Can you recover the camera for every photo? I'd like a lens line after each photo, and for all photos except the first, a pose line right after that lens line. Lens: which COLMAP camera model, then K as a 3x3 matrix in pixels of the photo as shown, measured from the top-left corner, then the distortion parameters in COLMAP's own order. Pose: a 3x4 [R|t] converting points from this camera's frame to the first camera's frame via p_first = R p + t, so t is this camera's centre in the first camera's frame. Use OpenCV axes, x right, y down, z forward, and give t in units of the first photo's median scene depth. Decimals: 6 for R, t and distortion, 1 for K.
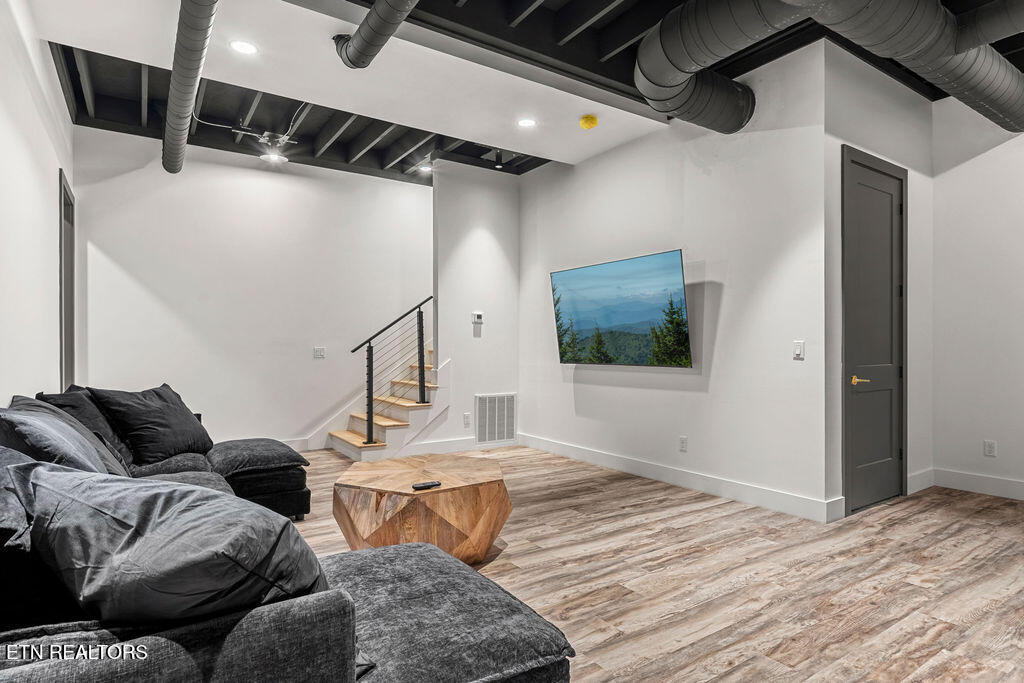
lens RADIAL K [[549.8, 0, 514.2], [0, 549.8, 343.4], [0, 0, 1]] dist [0.003242, 0.001572]
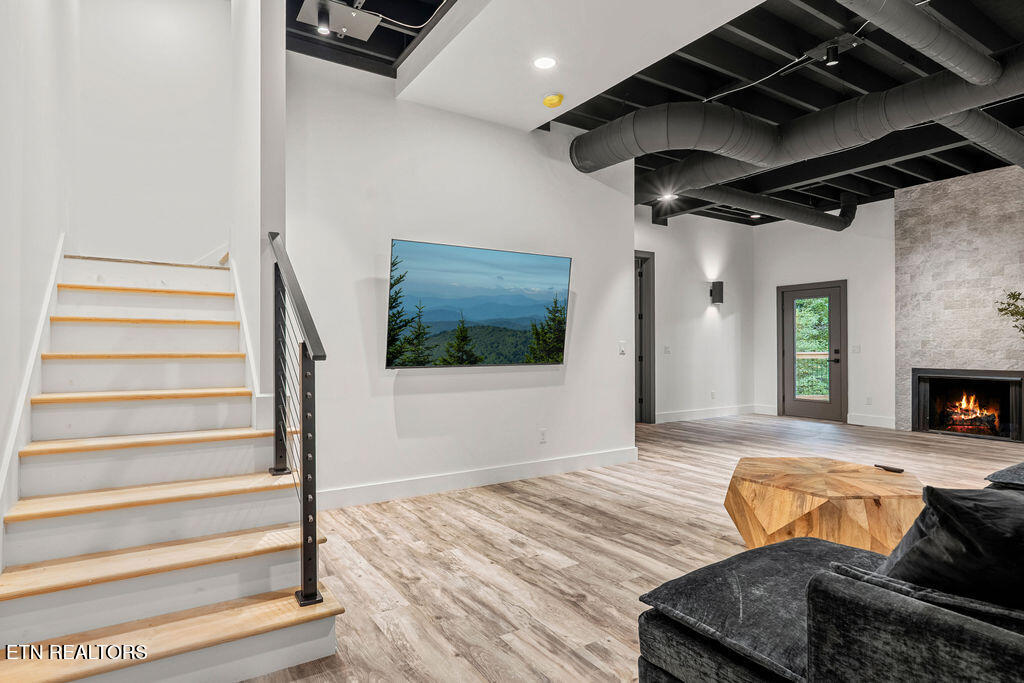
lens RADIAL K [[549.8, 0, 507.9], [0, 549.8, 341.0], [0, 0, 1]] dist [0.003242, 0.001572]
pose [[0.046272, 0.006388, 0.998908, -0.719834], [0.004734, 0.999967, -0.006614, 0.007817], [-0.998918, 0.005035, 0.046241, 0.968325]]
